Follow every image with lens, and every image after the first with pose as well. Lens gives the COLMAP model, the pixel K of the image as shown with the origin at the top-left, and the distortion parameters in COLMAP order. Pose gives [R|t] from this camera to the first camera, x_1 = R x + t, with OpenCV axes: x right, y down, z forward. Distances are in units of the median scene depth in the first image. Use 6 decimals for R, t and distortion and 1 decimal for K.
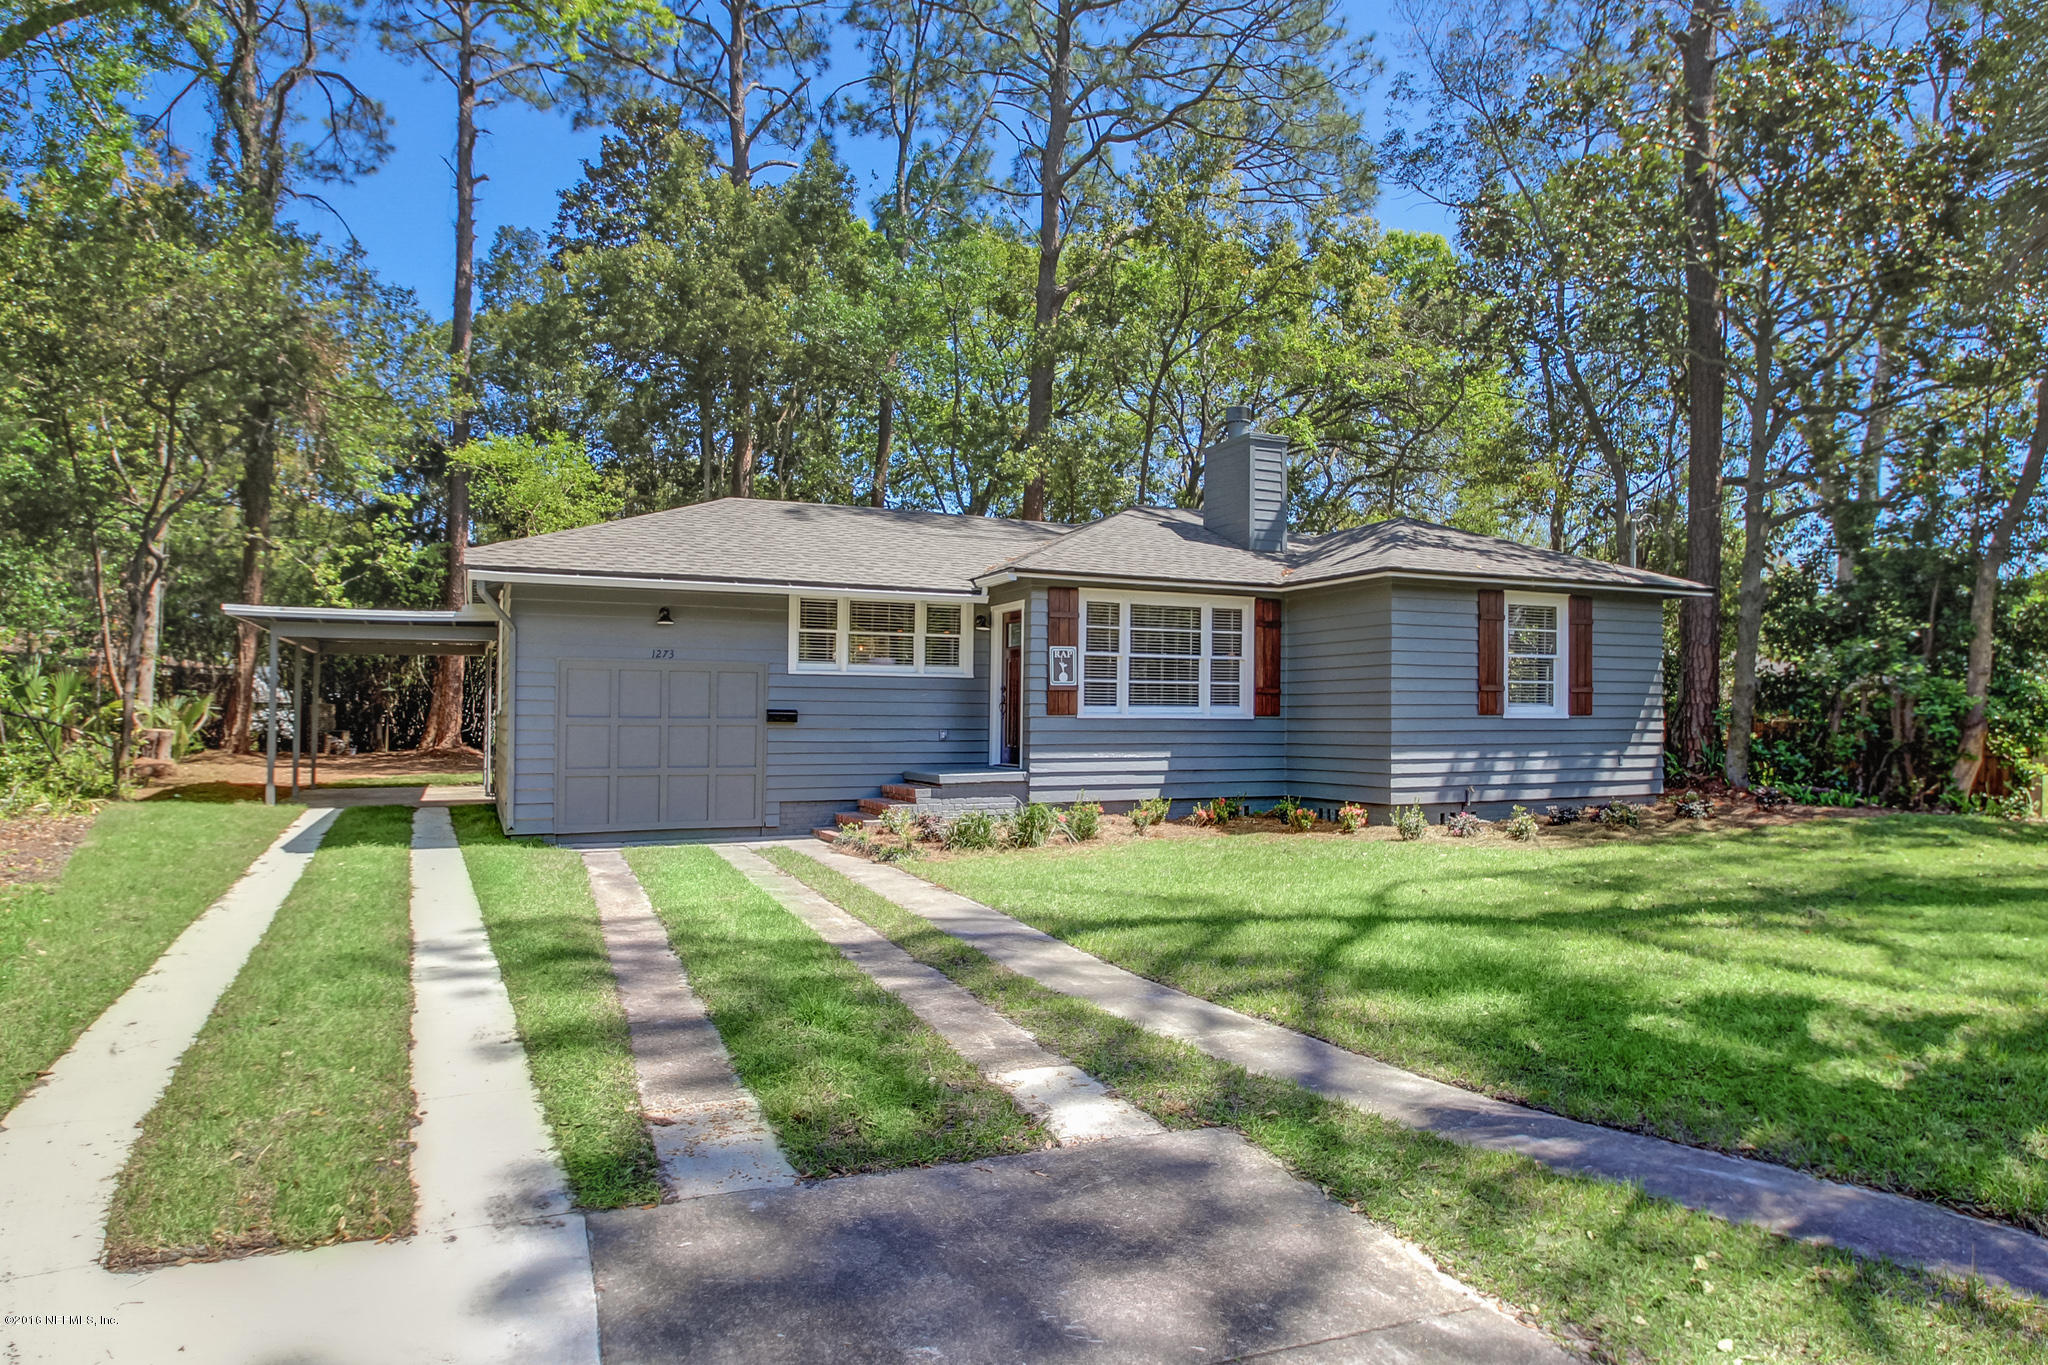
lens RADIAL K [[1233.8, 0, 1024.0], [0, 1233.8, 682.5], [0, 0, 1]] dist [0.000251, 0.000062]
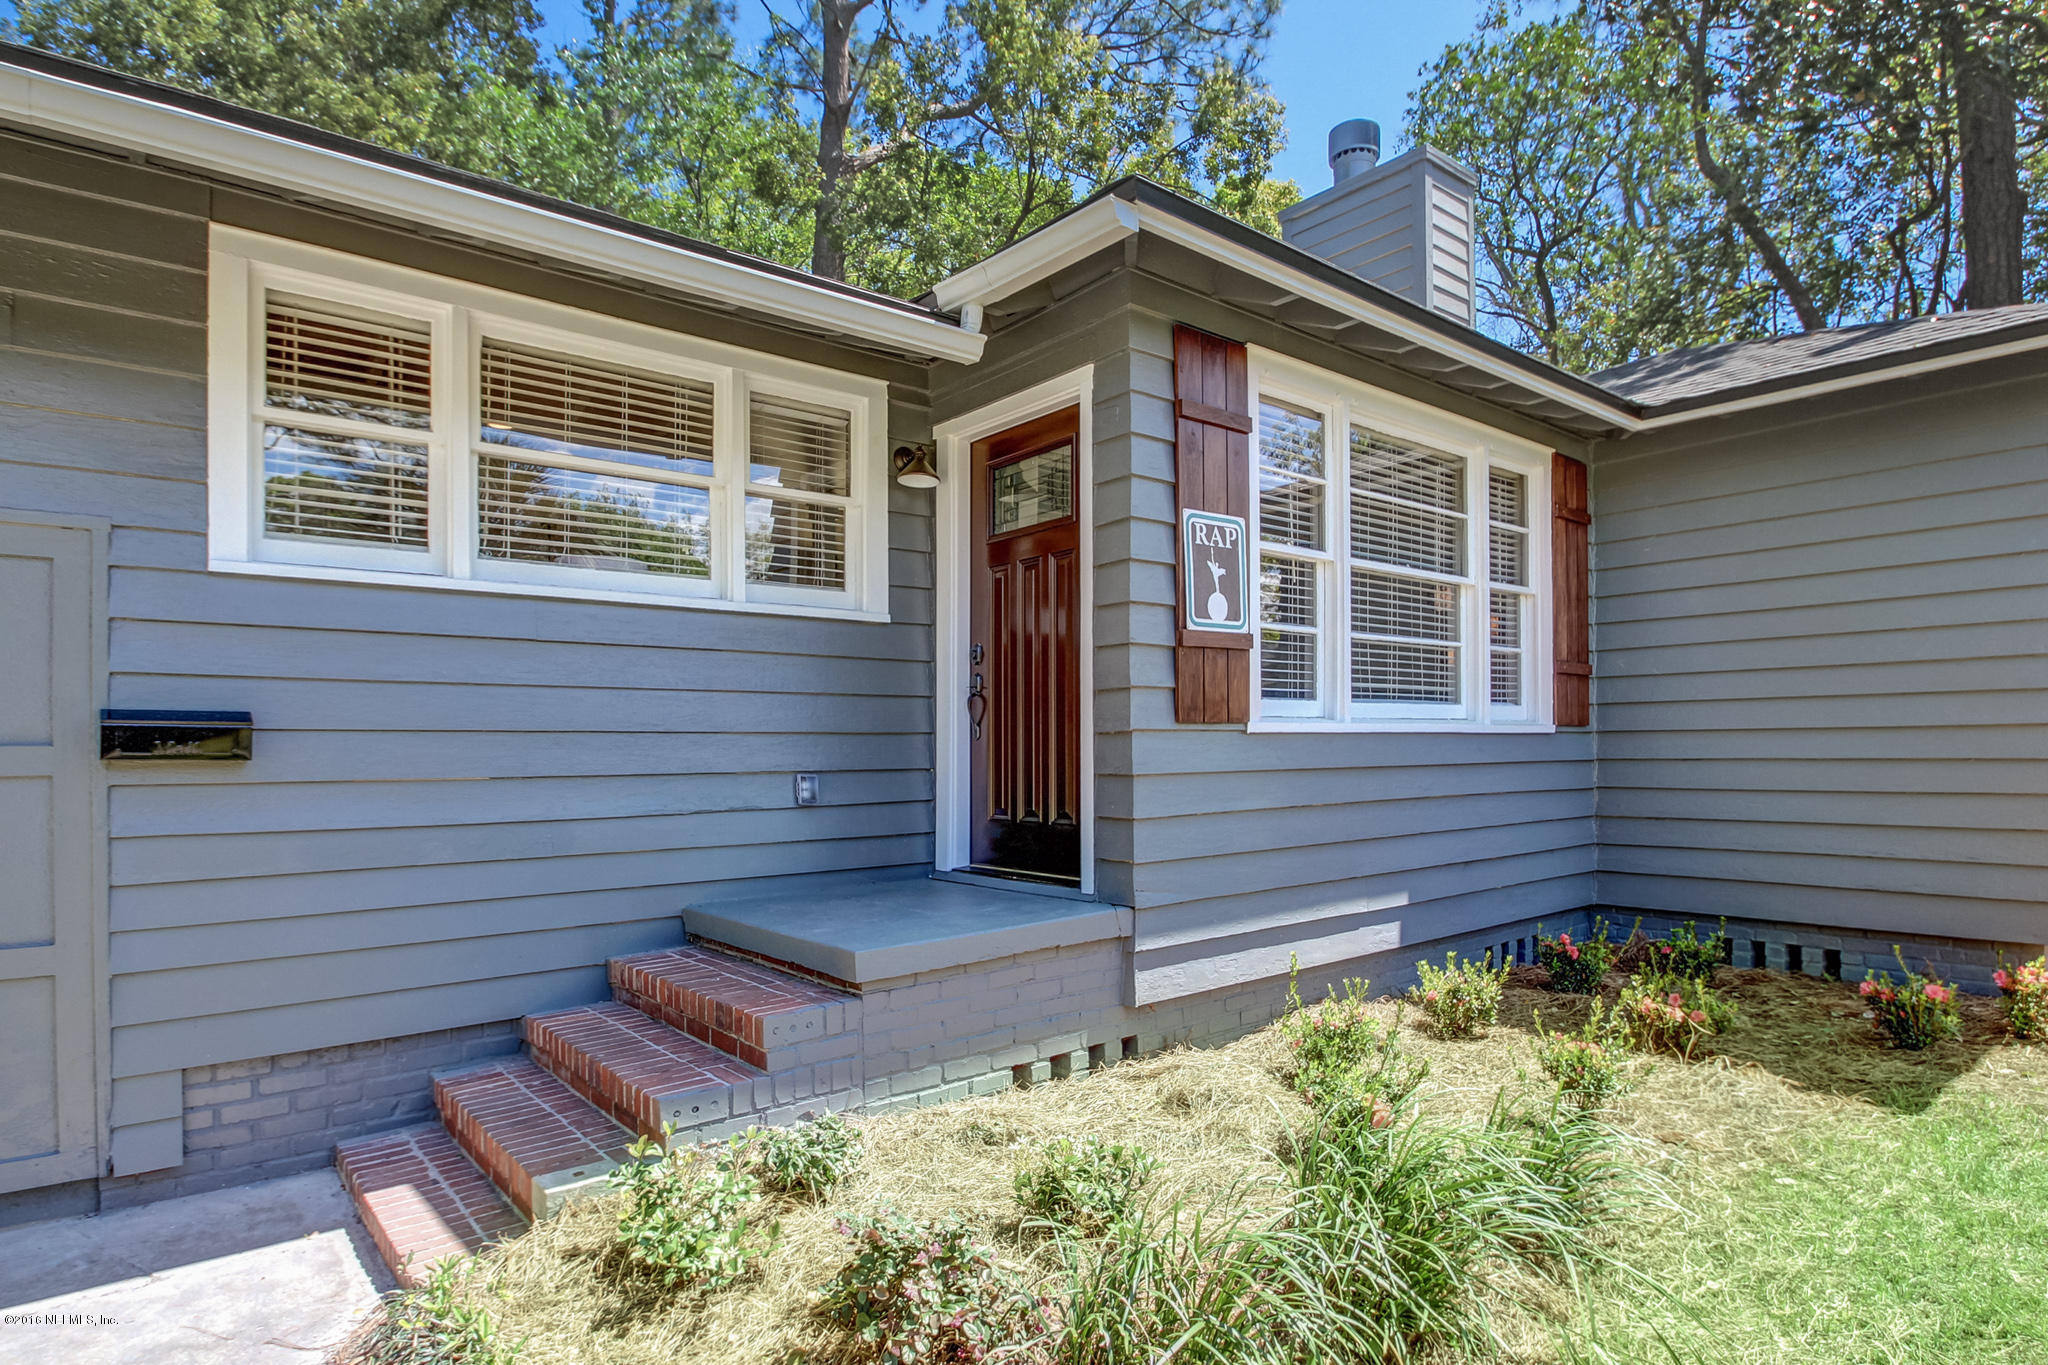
lens RADIAL K [[933.6, 0, 1027.1], [0, 933.6, 755.5], [0, 0, 1]] dist [-0.000703, -0.000038]
pose [[0.947539, -0.014237, 0.319322, -0.091689], [0.004861, 0.999534, 0.030142, 0.026315], [-0.319603, -0.027009, 0.947167, 0.754351]]
